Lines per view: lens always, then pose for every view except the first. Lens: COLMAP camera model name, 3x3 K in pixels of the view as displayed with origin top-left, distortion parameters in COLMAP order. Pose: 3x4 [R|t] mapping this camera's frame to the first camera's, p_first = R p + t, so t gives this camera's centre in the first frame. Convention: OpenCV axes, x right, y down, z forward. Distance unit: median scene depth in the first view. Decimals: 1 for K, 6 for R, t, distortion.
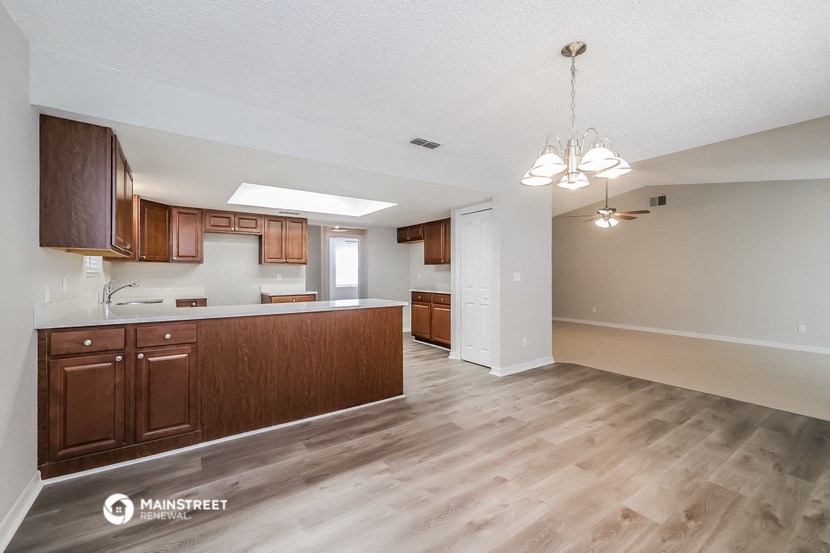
lens RADIAL K [[347.6, 0, 412.7], [0, 347.6, 274.7], [0, 0, 1]] dist [-0.001280, 0.000936]
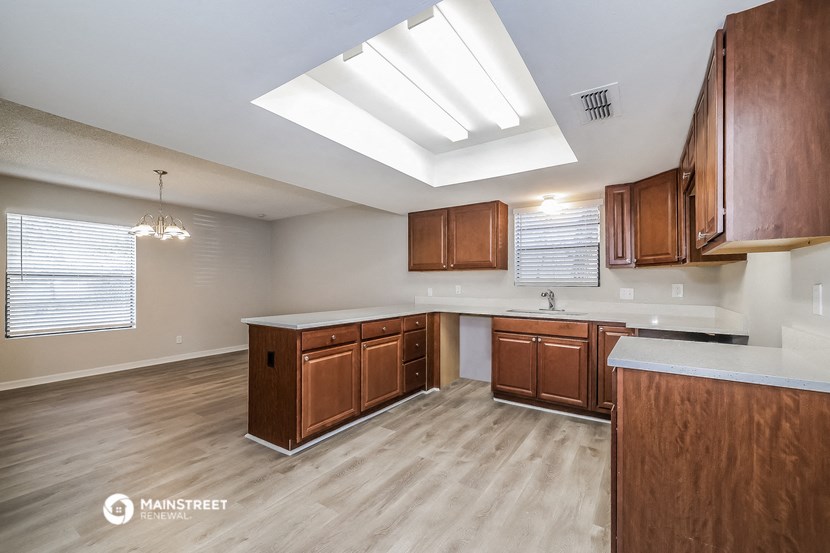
lens RADIAL K [[347.6, 0, 418.0], [0, 347.6, 280.4], [0, 0, 1]] dist [-0.001280, 0.000936]
pose [[-0.924454, 0.003528, -0.381278, -0.089331], [0.005729, 0.999973, -0.004638, -0.001350], [0.381251, -0.006472, -0.924449, 1.986845]]
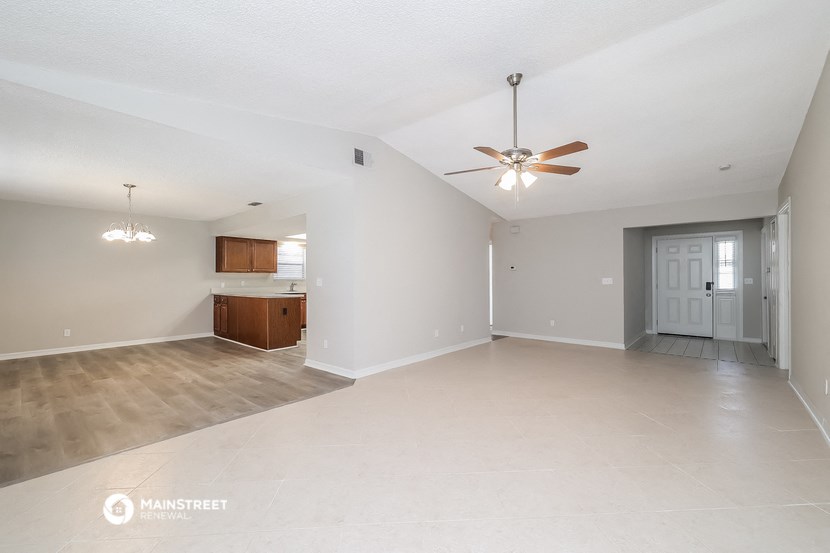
lens RADIAL K [[347.6, 0, 413.7], [0, 347.6, 277.5], [0, 0, 1]] dist [-0.001280, 0.000936]
pose [[0.244803, -0.001787, -0.969571, 1.885247], [-0.001867, 0.999996, -0.002315, -0.005787], [0.969571, 0.002377, 0.244799, 1.343270]]
